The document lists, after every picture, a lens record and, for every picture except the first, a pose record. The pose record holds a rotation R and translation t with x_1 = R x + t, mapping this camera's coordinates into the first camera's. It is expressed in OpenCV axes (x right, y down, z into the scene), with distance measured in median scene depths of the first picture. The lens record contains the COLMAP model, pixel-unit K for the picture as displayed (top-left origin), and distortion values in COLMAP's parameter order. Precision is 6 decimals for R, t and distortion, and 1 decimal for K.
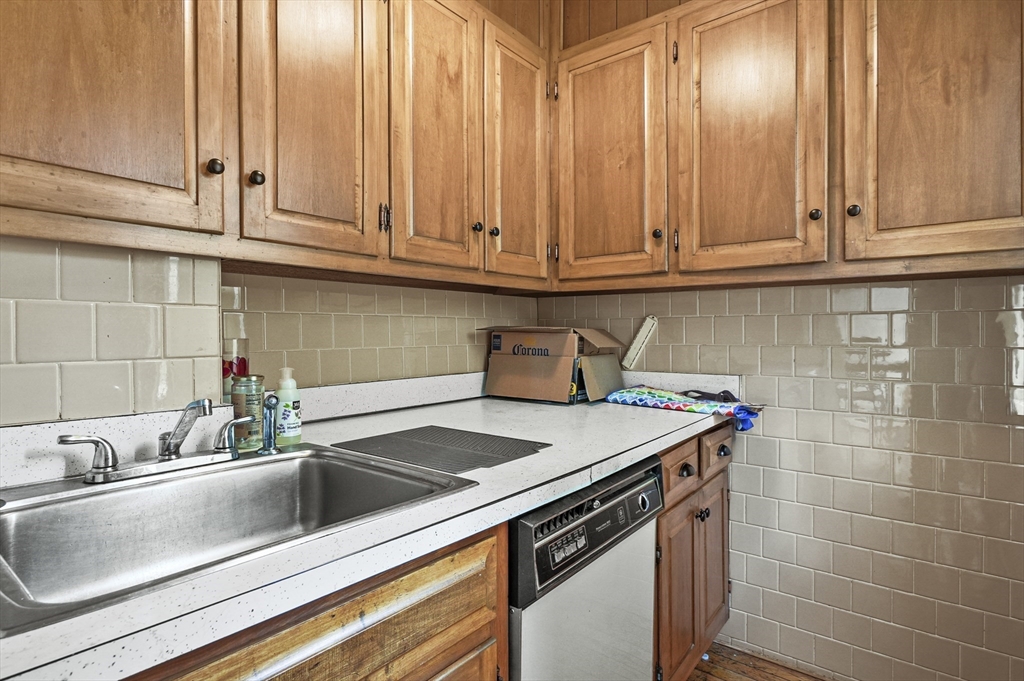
lens RADIAL K [[534.8, 0, 517.4], [0, 534.8, 344.0], [0, 0, 1]] dist [-0.000964, 0.001744]
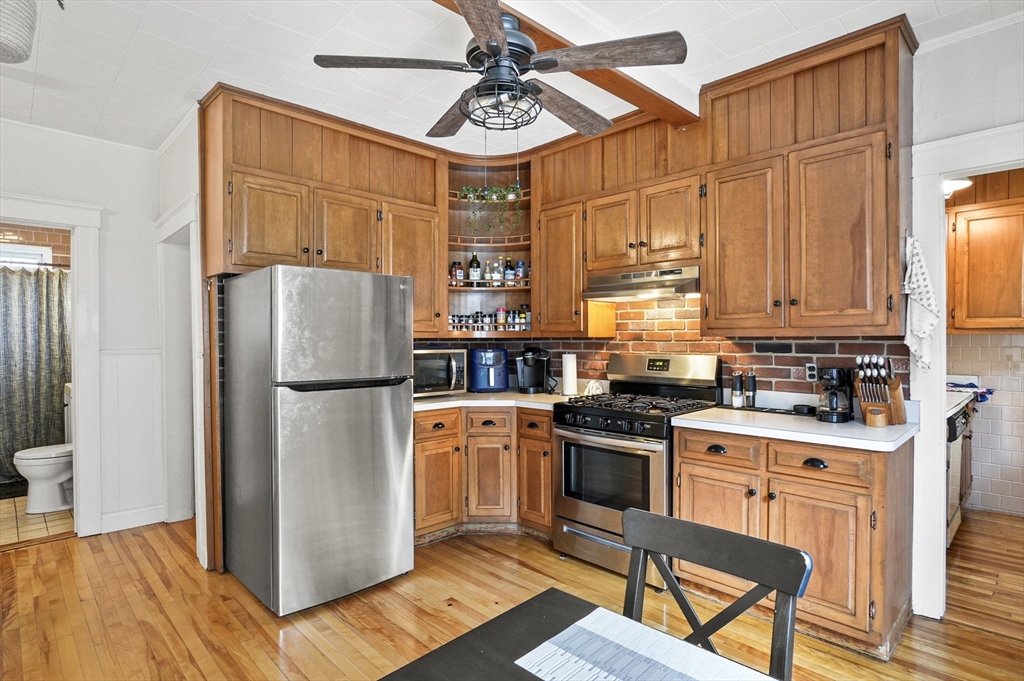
lens RADIAL K [[534.8, 0, 511.0], [0, 534.8, 339.9], [0, 0, 1]] dist [-0.000964, 0.001744]
pose [[0.988977, 0.005200, -0.147977, -1.183127], [-0.004233, 0.999968, 0.006849, -0.094422], [0.148008, -0.006147, 0.988967, -1.451149]]
